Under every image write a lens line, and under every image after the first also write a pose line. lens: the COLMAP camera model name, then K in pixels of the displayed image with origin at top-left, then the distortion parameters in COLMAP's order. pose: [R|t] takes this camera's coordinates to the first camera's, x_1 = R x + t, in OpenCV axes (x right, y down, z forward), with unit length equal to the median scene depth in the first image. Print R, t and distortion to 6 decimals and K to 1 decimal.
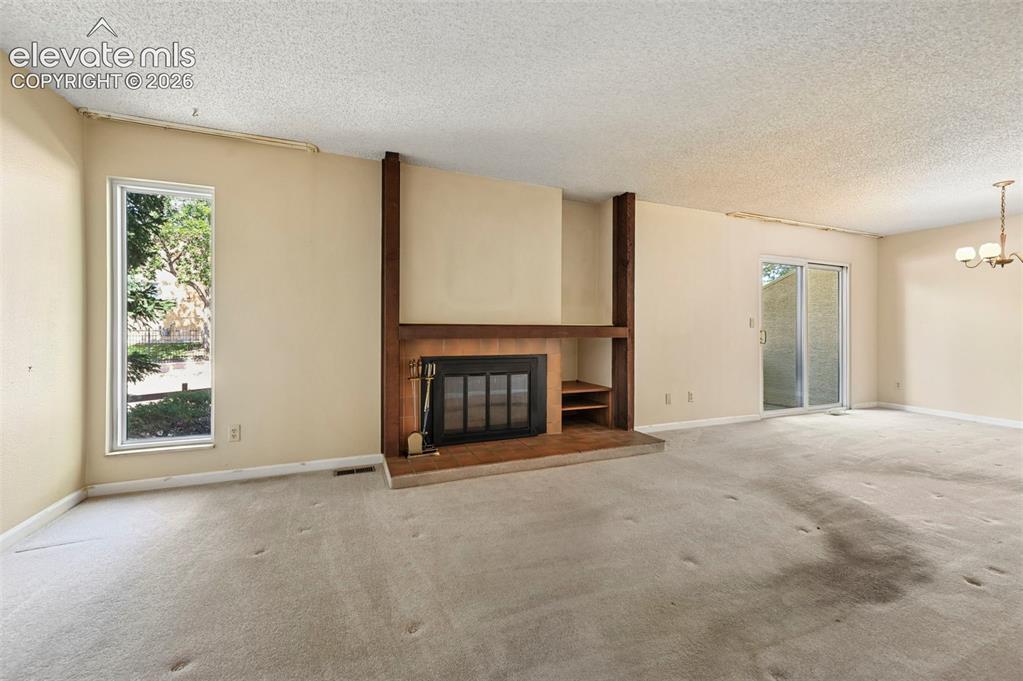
lens RADIAL K [[405.4, 0, 511.1], [0, 405.4, 321.5], [0, 0, 1]] dist [-0.000327, -0.000087]
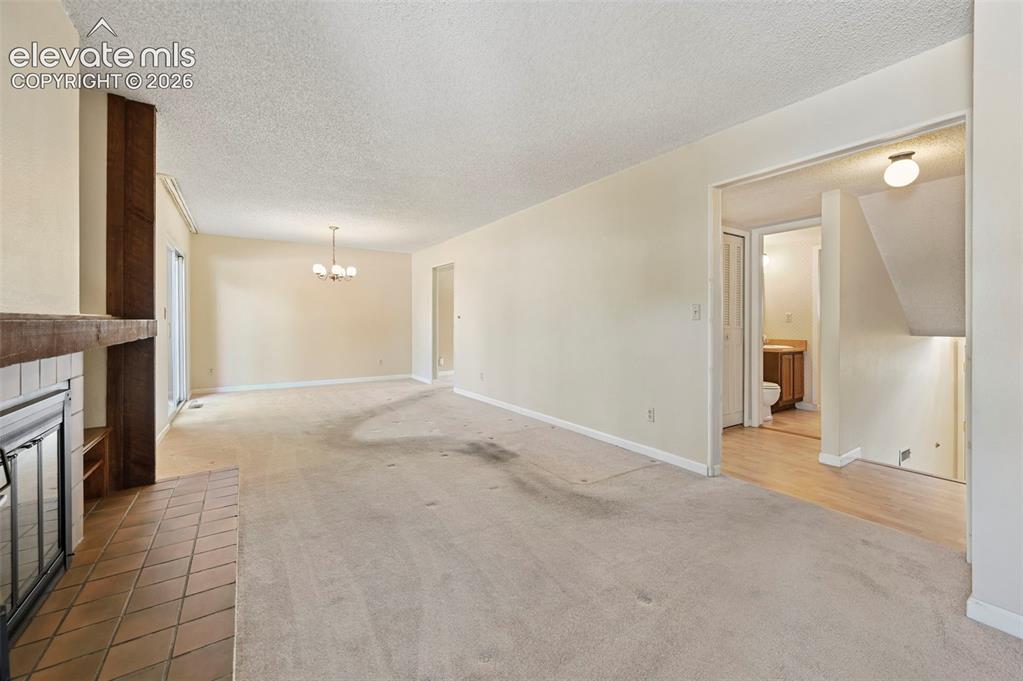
lens RADIAL K [[405.4, 0, 511.1], [0, 405.4, 321.5], [0, 0, 1]] dist [-0.000327, -0.000087]
pose [[-0.195595, -0.008219, 0.980650, -0.425738], [-0.009543, 0.999933, 0.006477, 0.005758], [-0.980638, -0.008091, -0.195660, 0.577708]]
